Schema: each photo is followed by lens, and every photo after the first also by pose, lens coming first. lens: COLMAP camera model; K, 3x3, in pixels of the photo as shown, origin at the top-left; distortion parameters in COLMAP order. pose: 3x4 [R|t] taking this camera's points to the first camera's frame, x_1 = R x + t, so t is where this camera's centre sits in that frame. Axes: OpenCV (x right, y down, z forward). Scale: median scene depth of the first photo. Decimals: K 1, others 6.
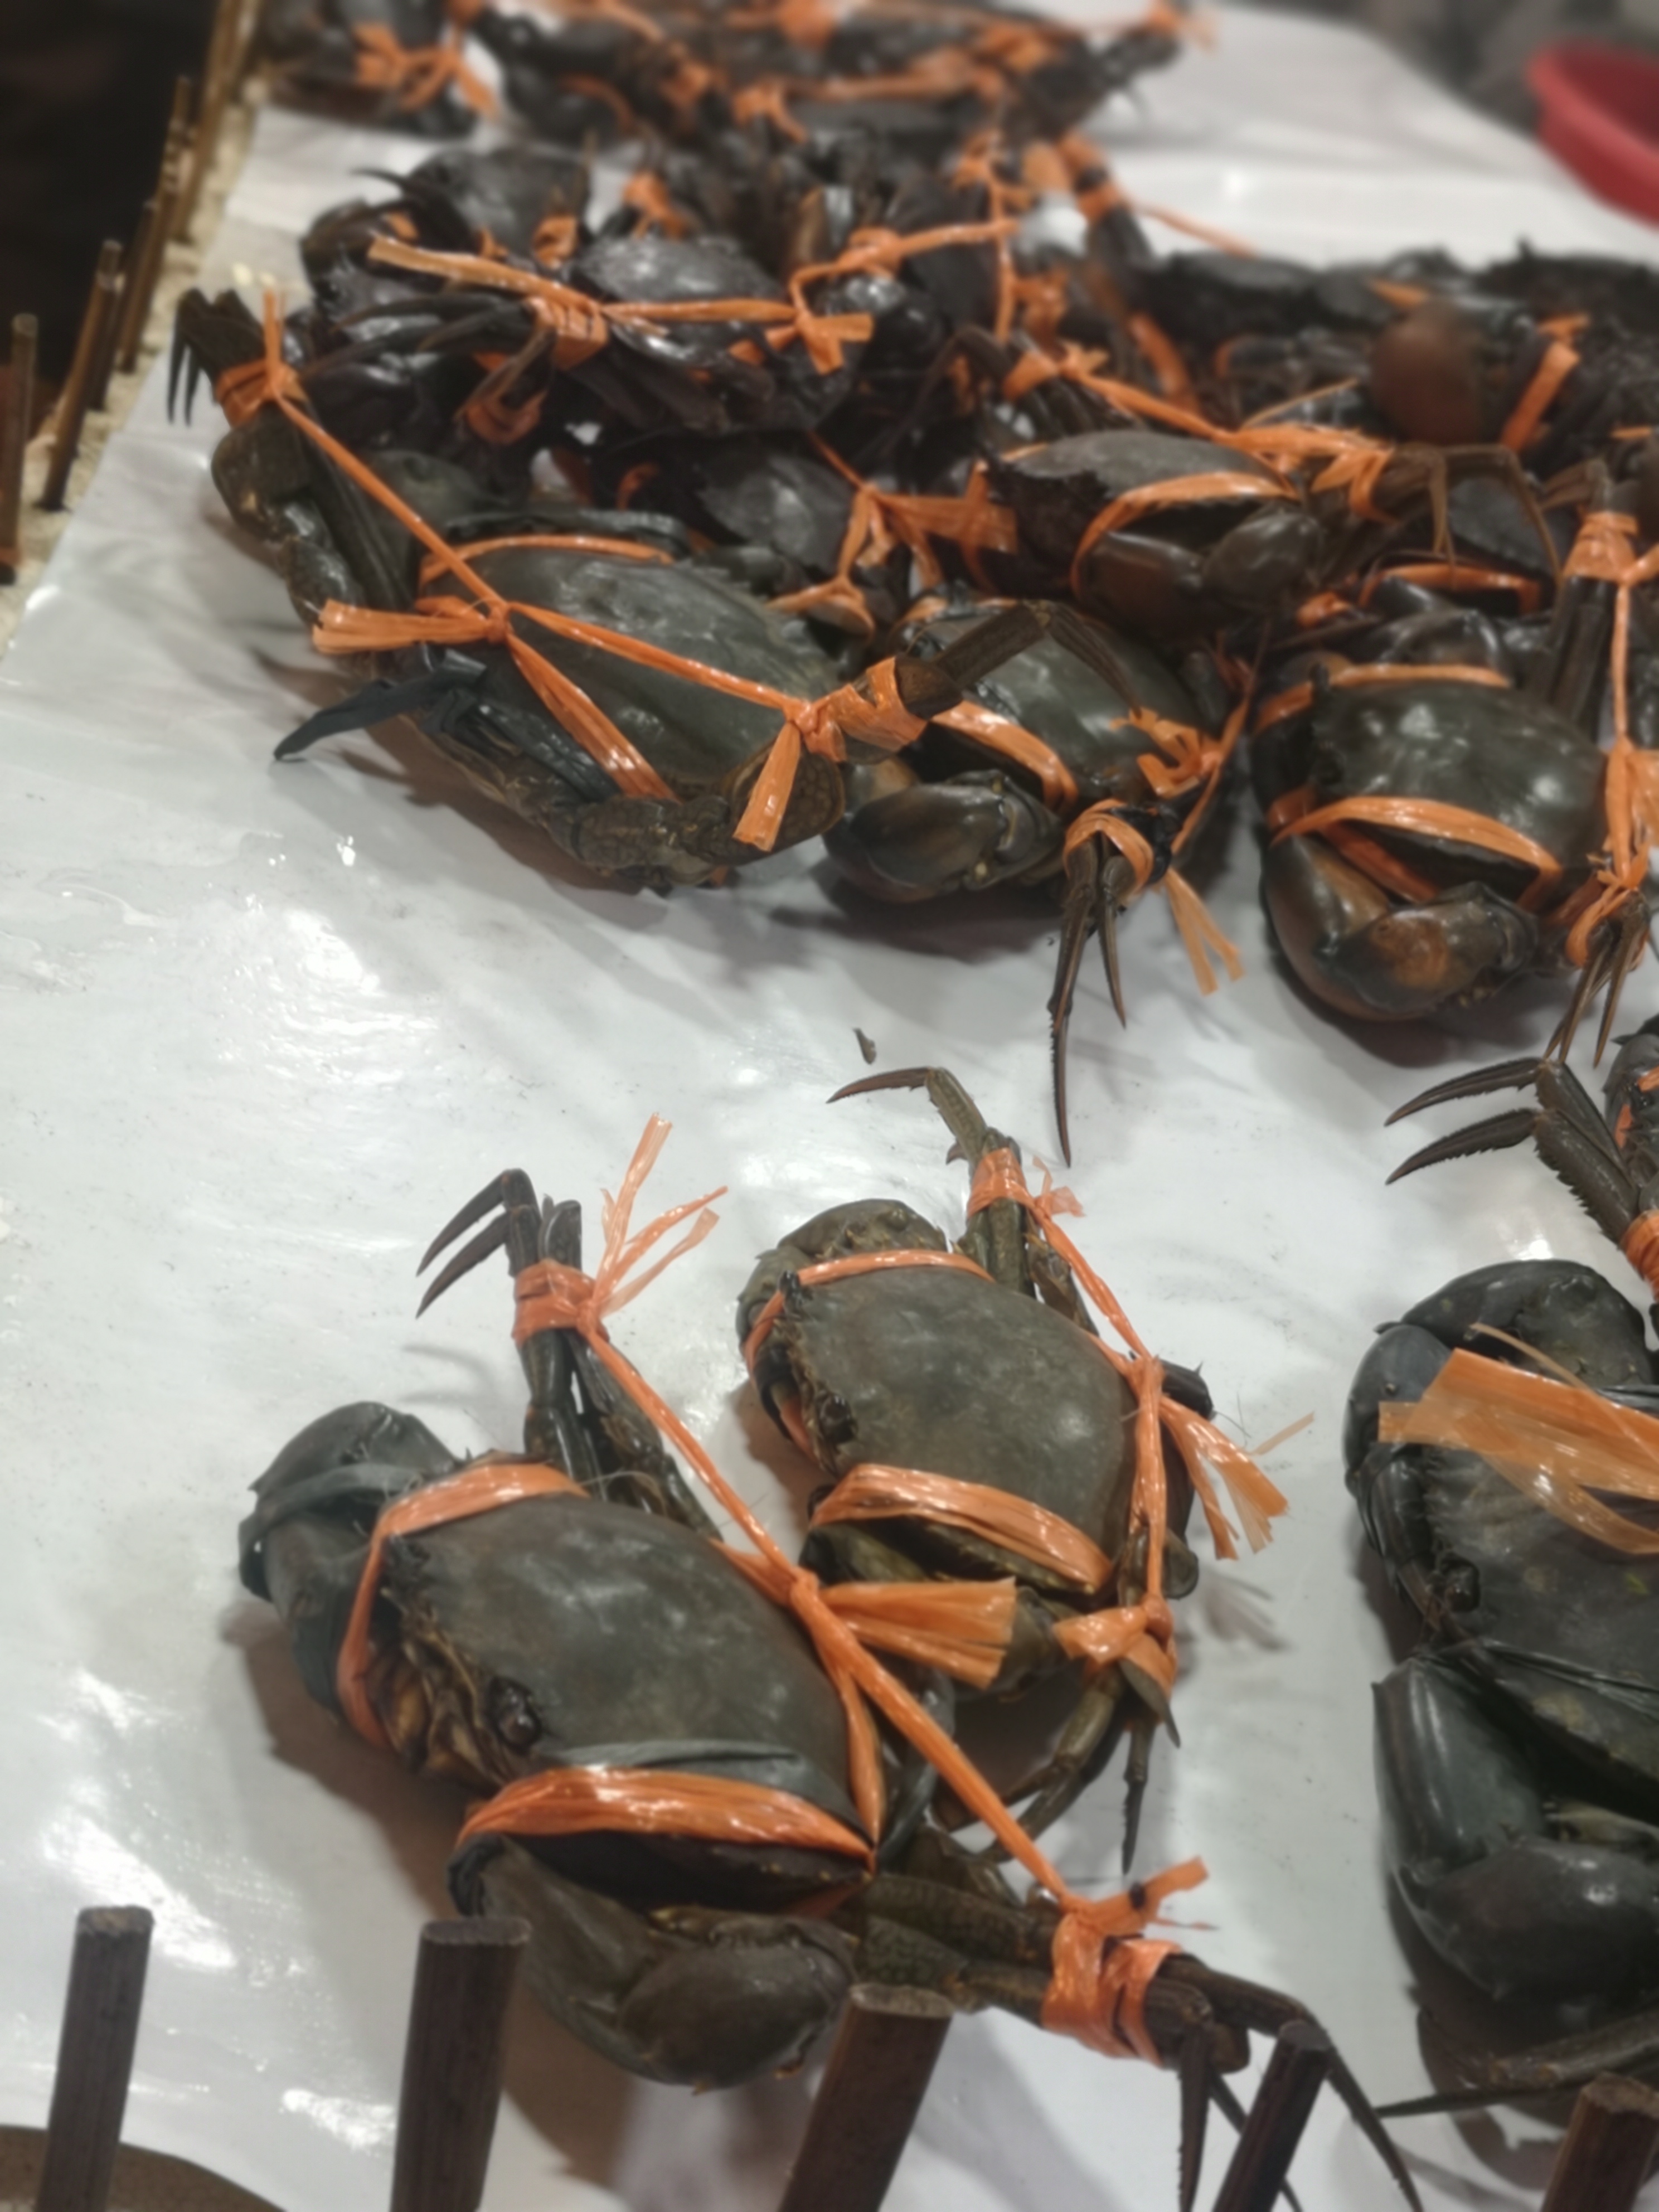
lens RADIAL K [[3458.0, 0, 829.5], [0, 3458.0, 1106.0], [0, 0, 1]] dist [-0.003513, 0.007187]
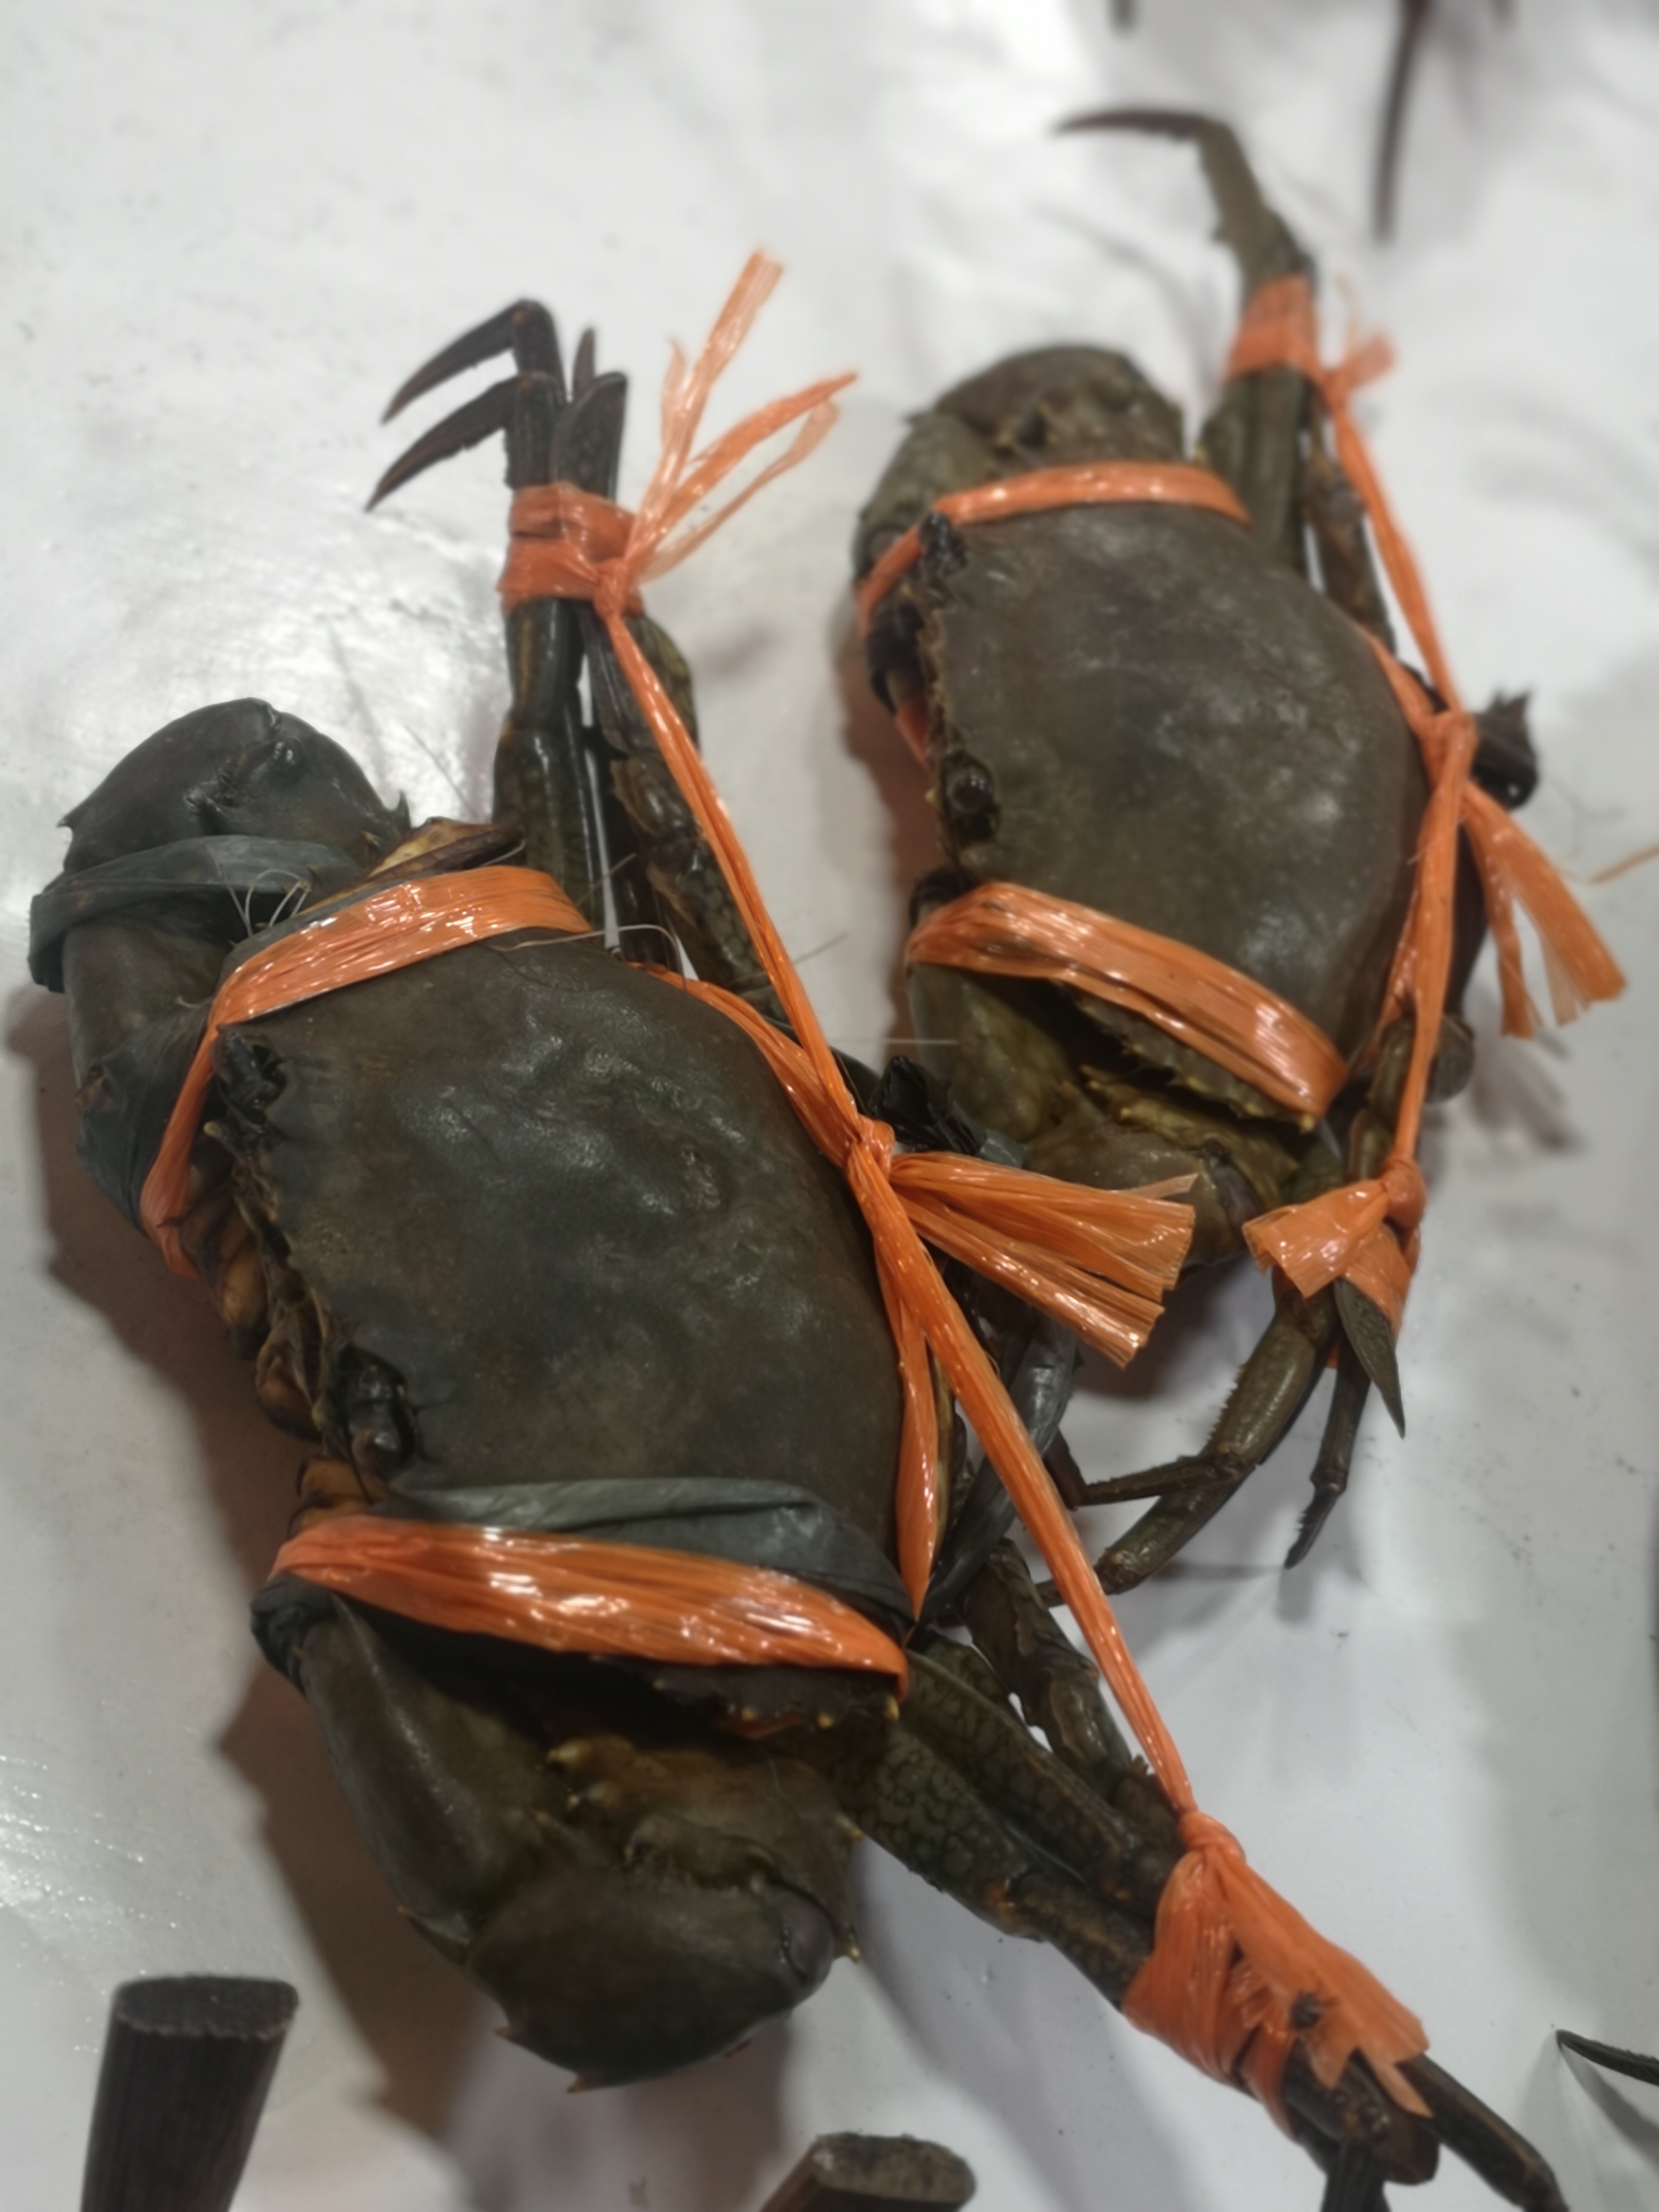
lens RADIAL K [[3558.4, 0, 829.5], [0, 3558.4, 1106.0], [0, 0, 1]] dist [0.042641, 0.047827]
pose [[0.989836, 0.141090, -0.017859, -0.004110], [-0.123201, 0.913434, 0.387892, -0.114974], [0.071041, -0.381749, 0.921532, 0.354978]]
